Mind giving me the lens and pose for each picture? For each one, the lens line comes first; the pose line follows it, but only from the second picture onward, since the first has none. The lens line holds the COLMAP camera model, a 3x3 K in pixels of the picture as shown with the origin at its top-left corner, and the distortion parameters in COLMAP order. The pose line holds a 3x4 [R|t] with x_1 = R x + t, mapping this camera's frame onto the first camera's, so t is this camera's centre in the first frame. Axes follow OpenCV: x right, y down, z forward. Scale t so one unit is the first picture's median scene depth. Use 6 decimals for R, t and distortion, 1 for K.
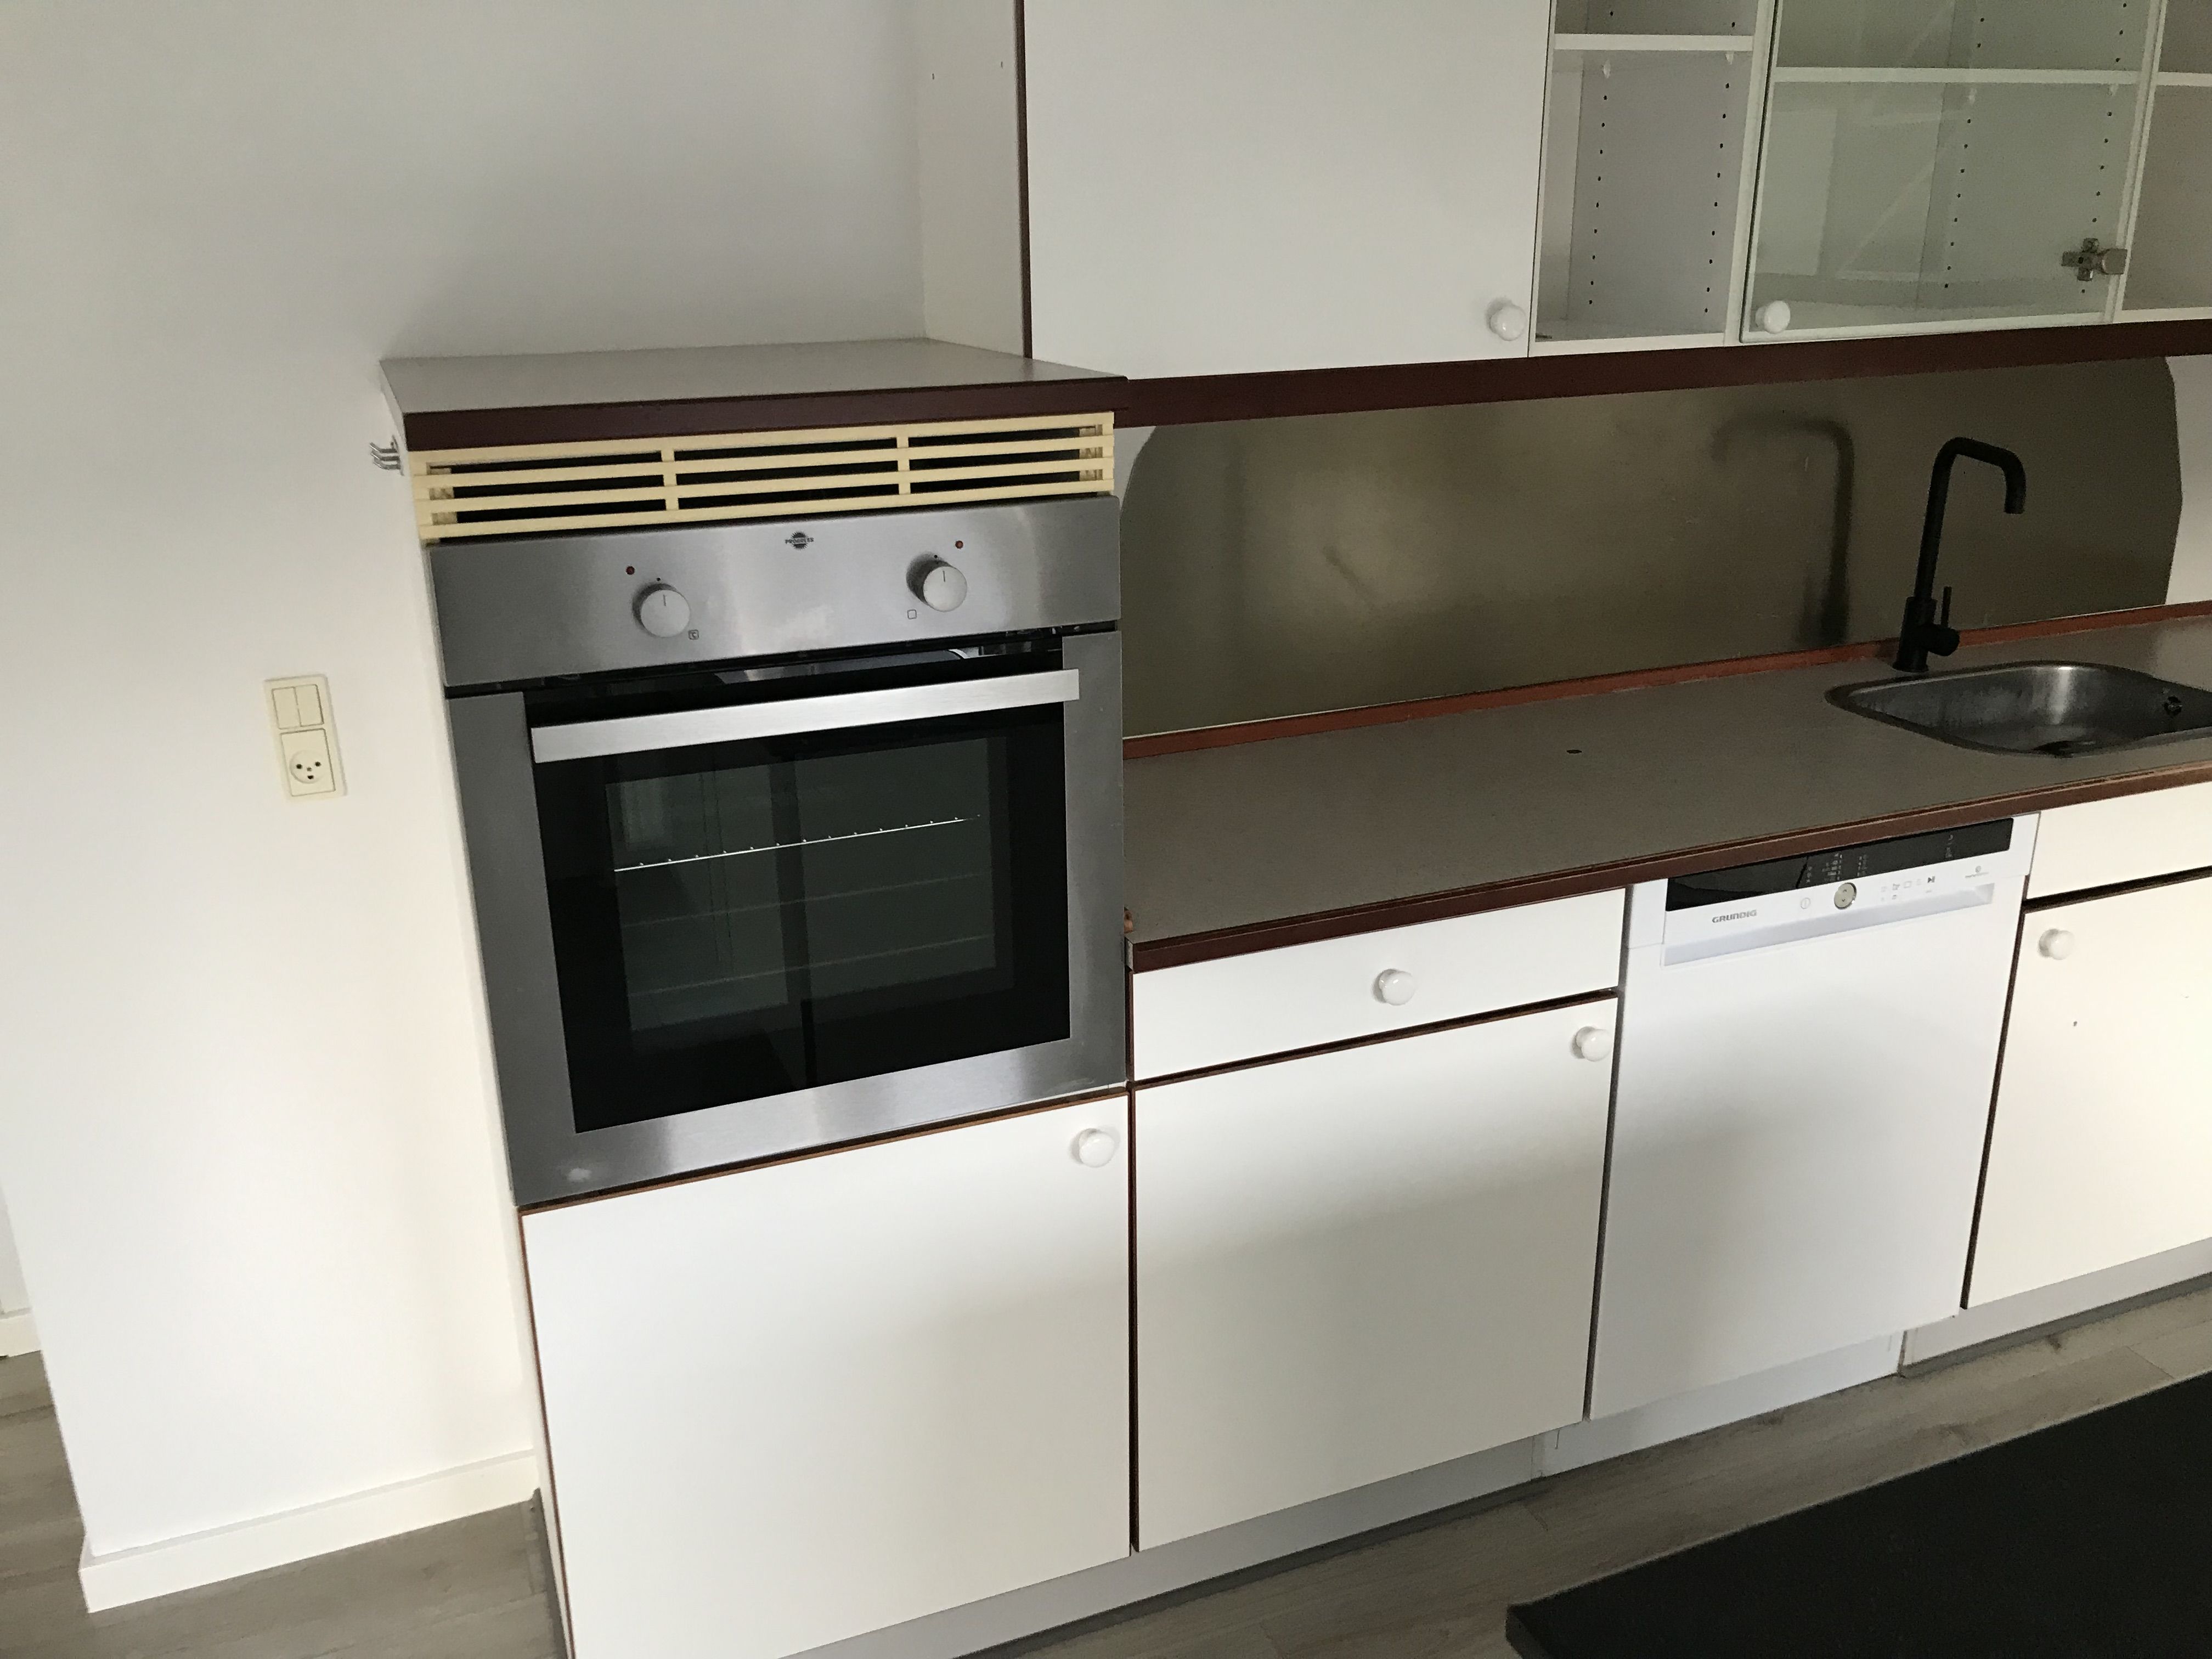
lens RADIAL K [[1851.1, 0, 1106.0], [0, 1851.1, 829.5], [0, 0, 1]] dist [0.038807, 0.002400]
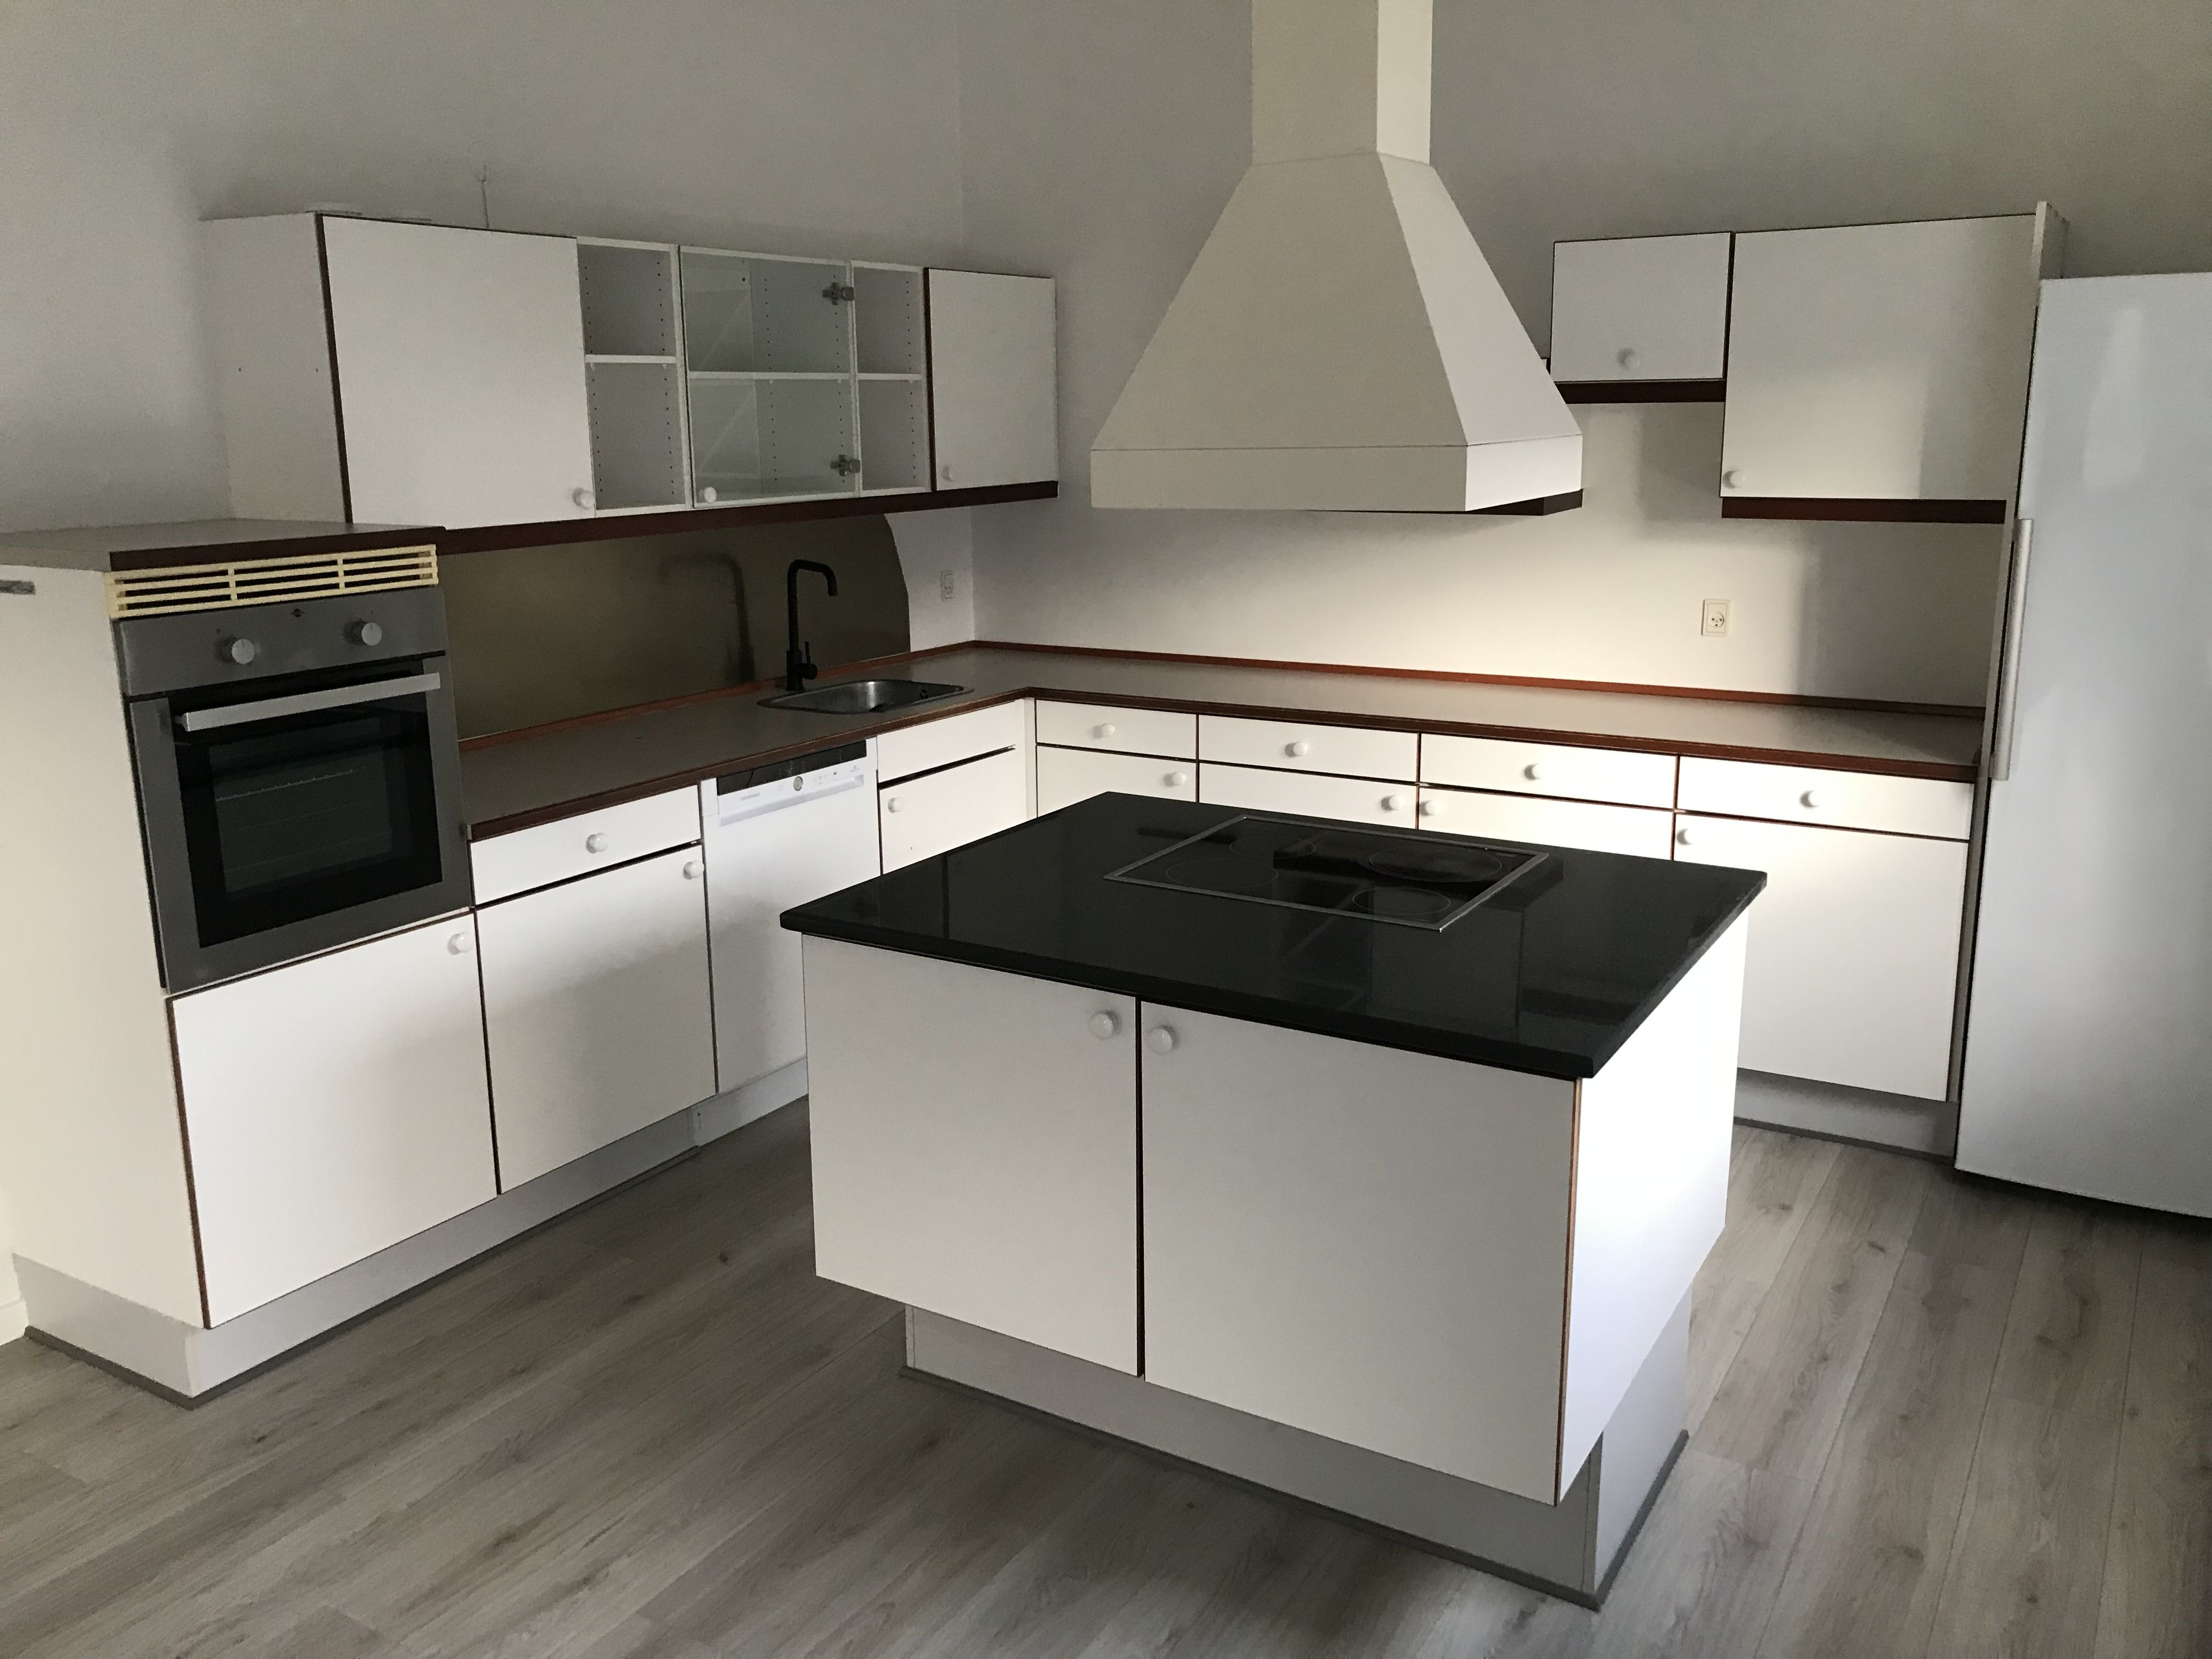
lens RADIAL K [[1803.8, 0, 1106.3], [0, 1803.8, 770.3], [0, 0, 1]] dist [-0.133071, 0.255178]
pose [[0.807836, -0.115072, 0.578066, -0.421520], [0.191635, 0.978750, -0.072974, 0.221876], [-0.557384, 0.169729, 0.812721, -0.694731]]
